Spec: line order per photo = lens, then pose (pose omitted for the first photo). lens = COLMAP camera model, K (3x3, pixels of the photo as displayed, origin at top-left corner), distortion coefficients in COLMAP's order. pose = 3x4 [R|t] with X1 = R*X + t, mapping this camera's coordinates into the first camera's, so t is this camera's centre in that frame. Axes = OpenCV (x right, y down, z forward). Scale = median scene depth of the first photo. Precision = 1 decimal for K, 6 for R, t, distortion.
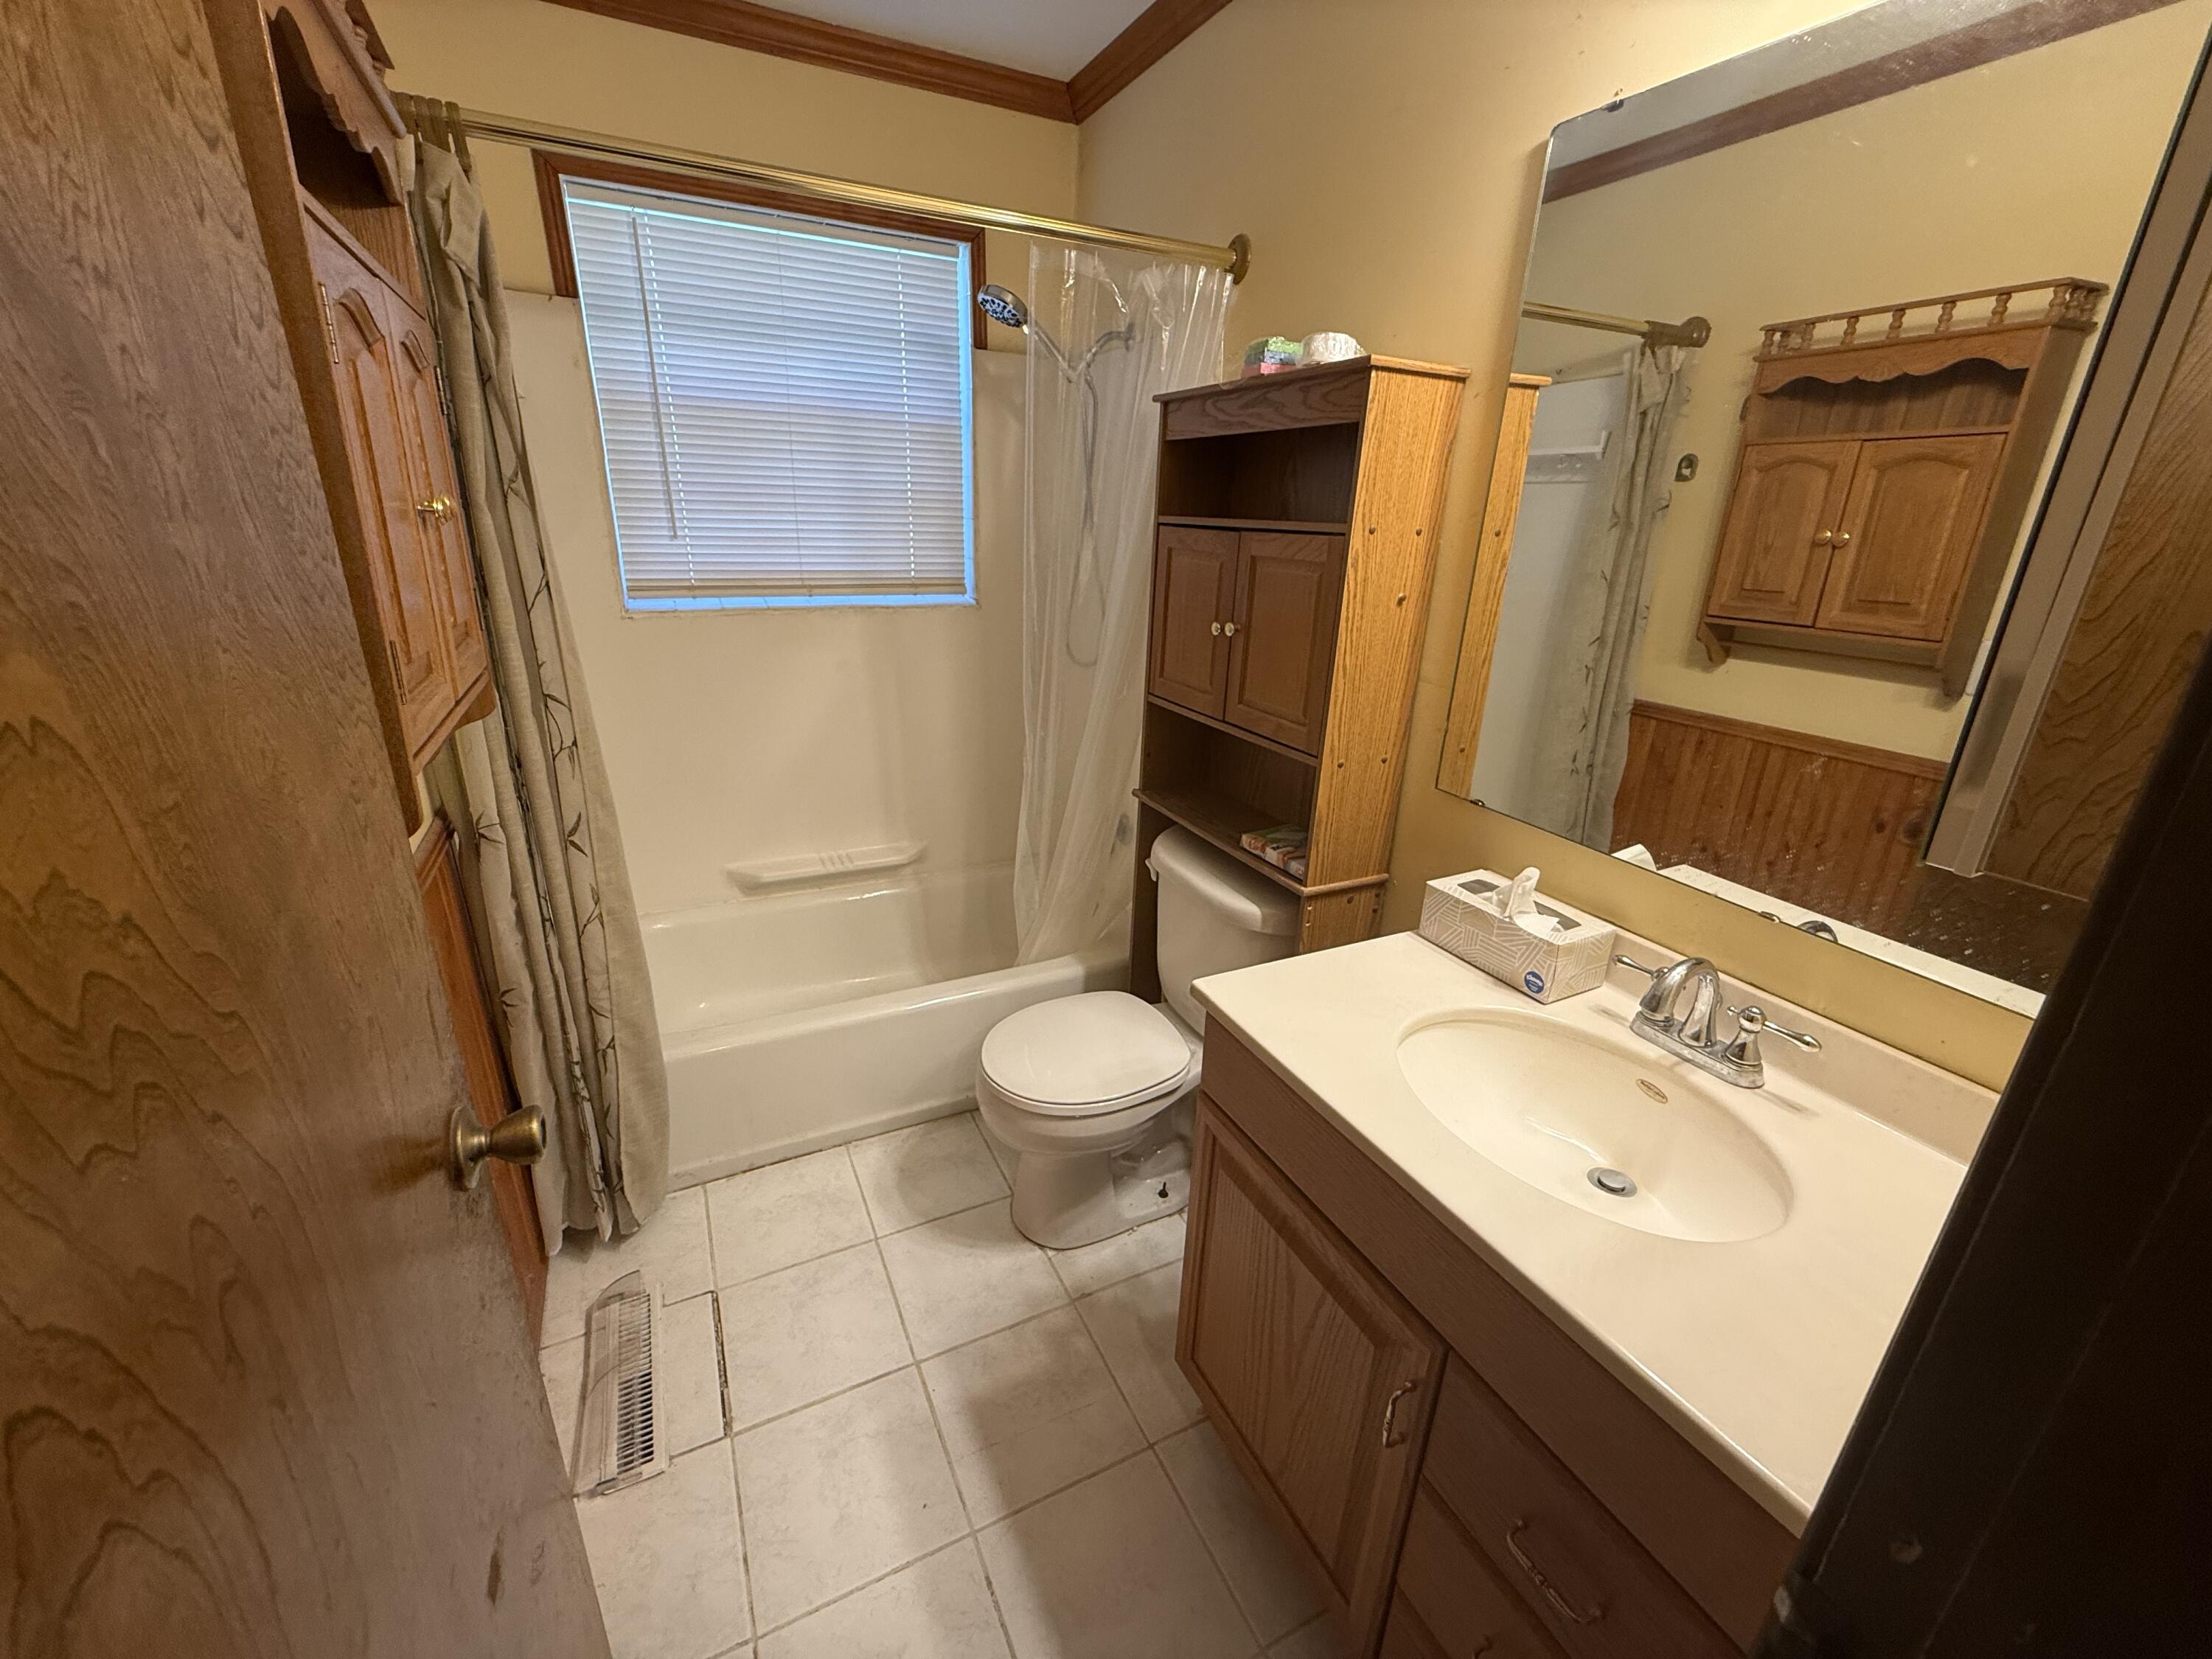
lens RADIAL K [[879.1, 0, 1099.2], [0, 879.1, 823.9], [0, 0, 1]] dist [0.000135, 0.000493]
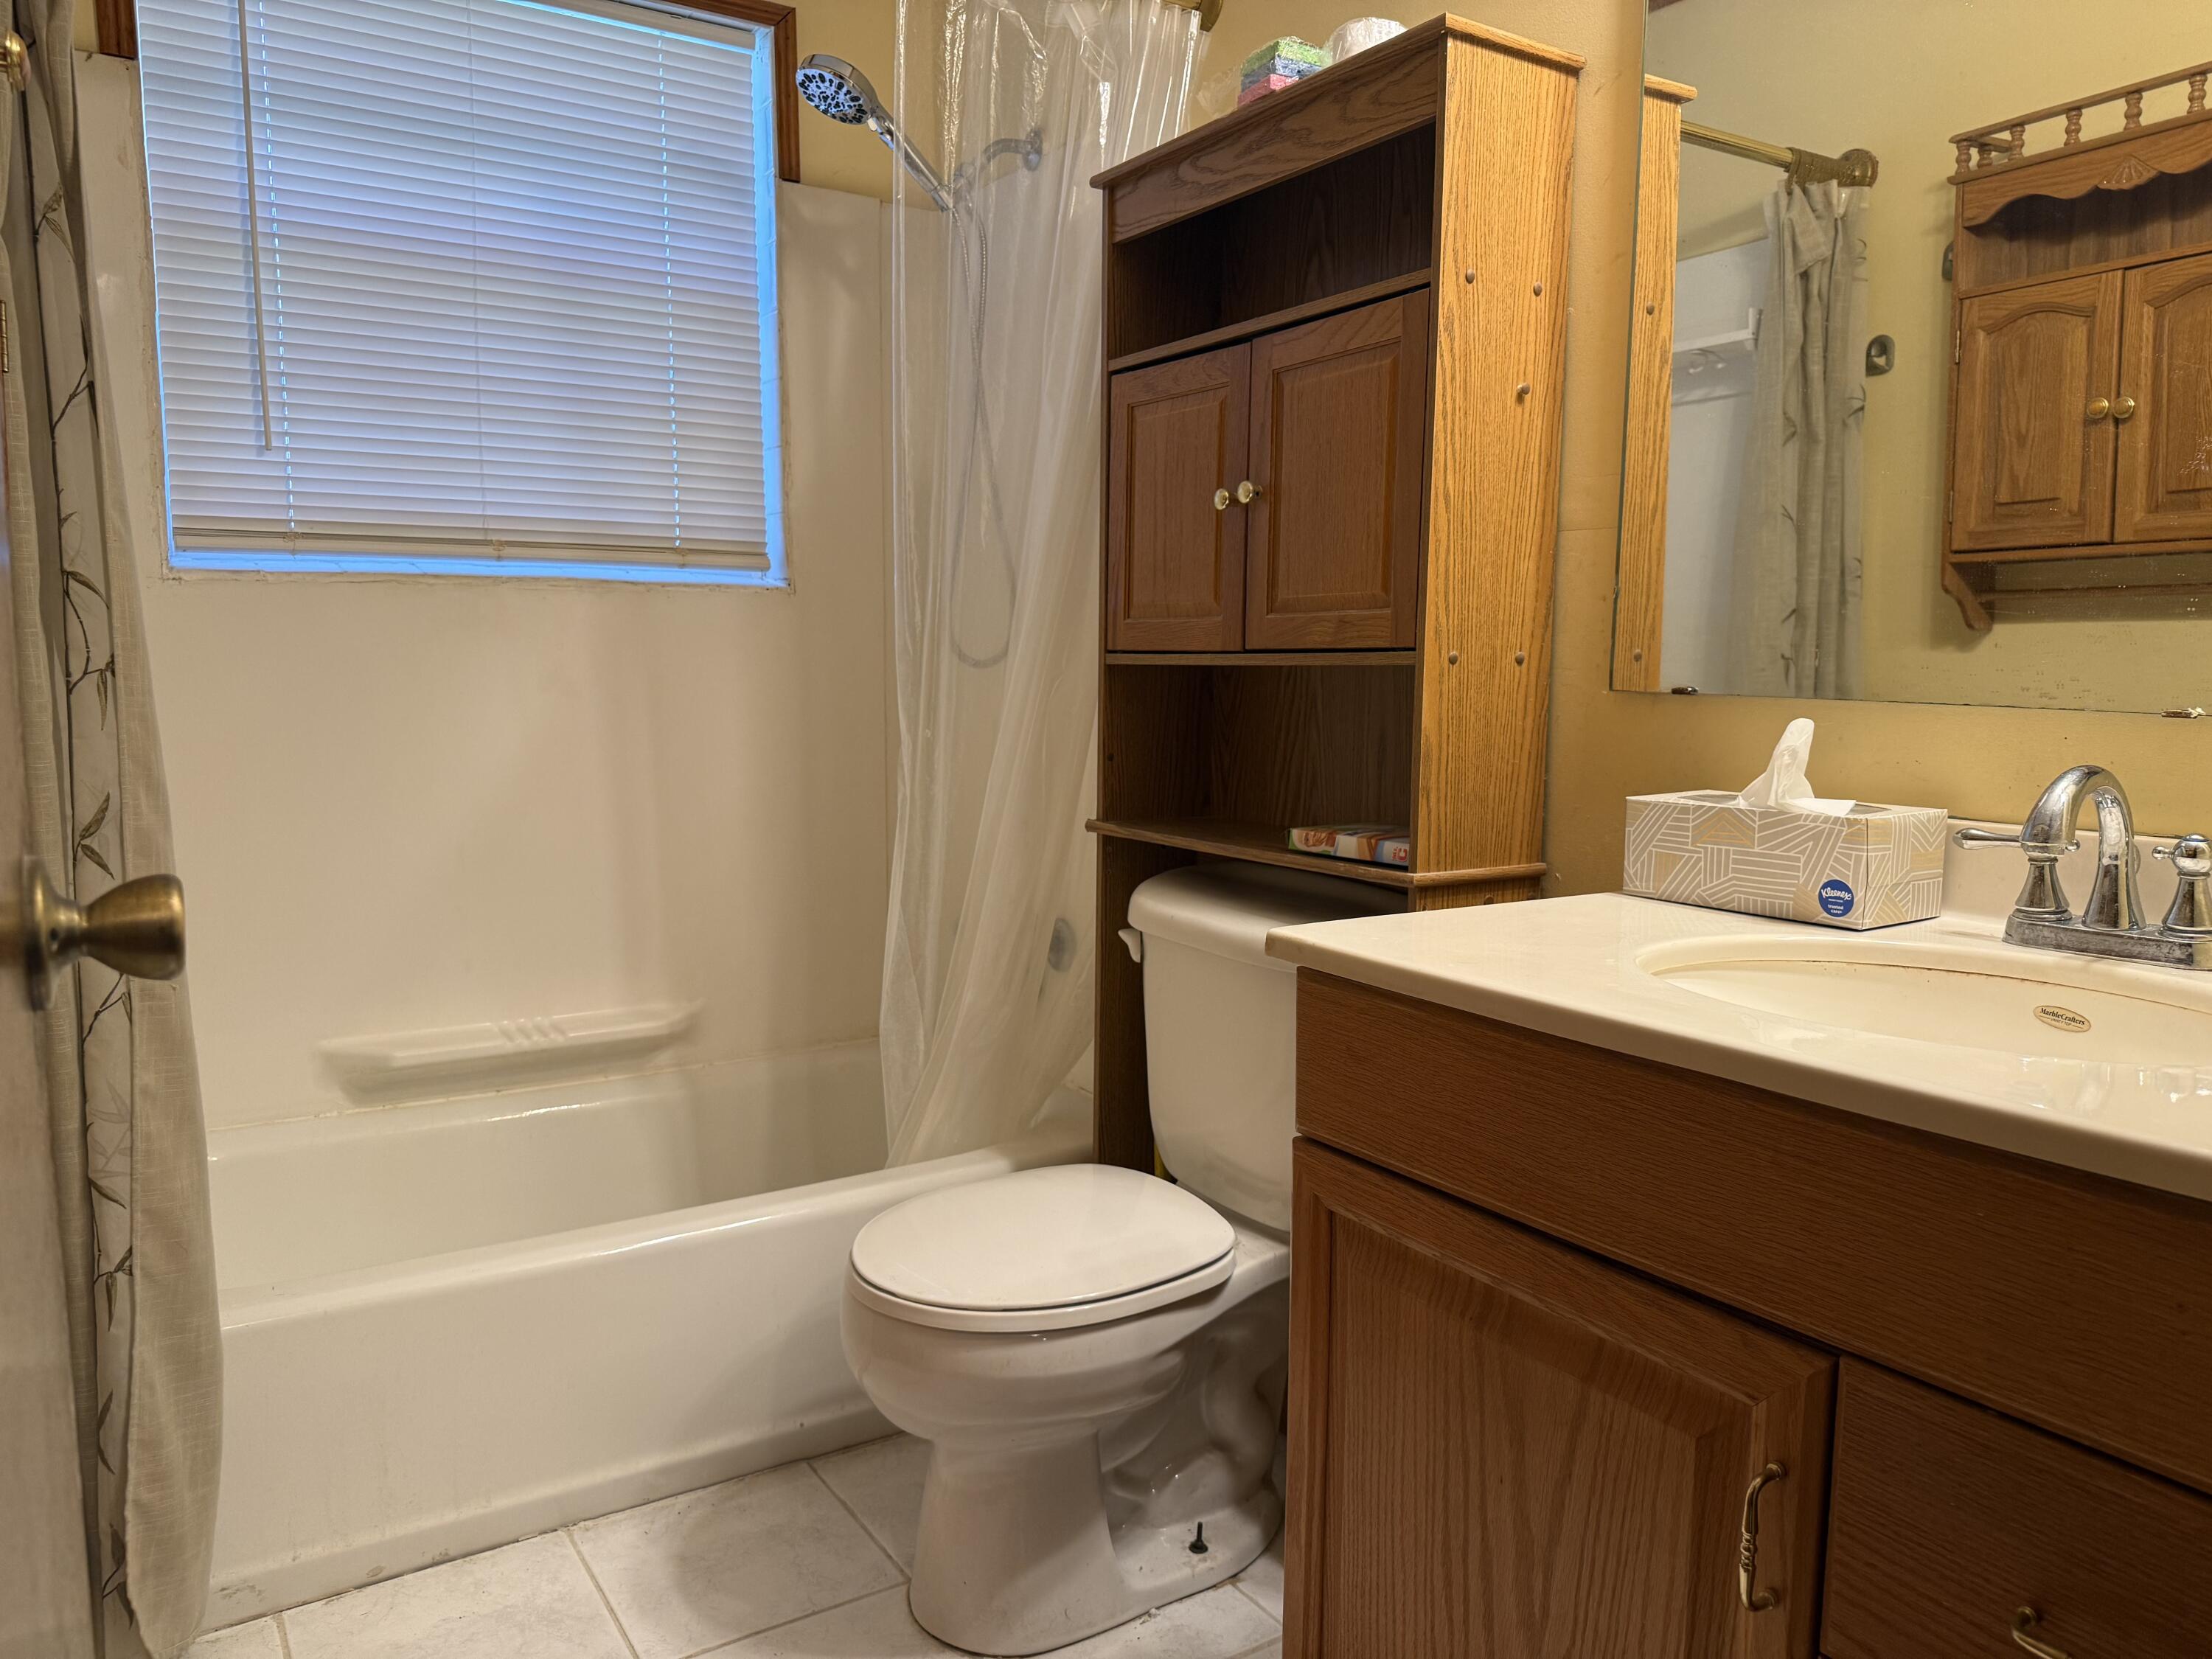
lens RADIAL K [[1550.0, 0, 1096.2], [0, 1550.0, 835.8], [0, 0, 1]] dist [0.040949, -0.049503]
pose [[0.993074, -0.041019, 0.110098, -0.071639], [0.064742, 0.973021, -0.221445, 0.207085], [-0.098044, 0.227039, 0.968938, 0.008138]]
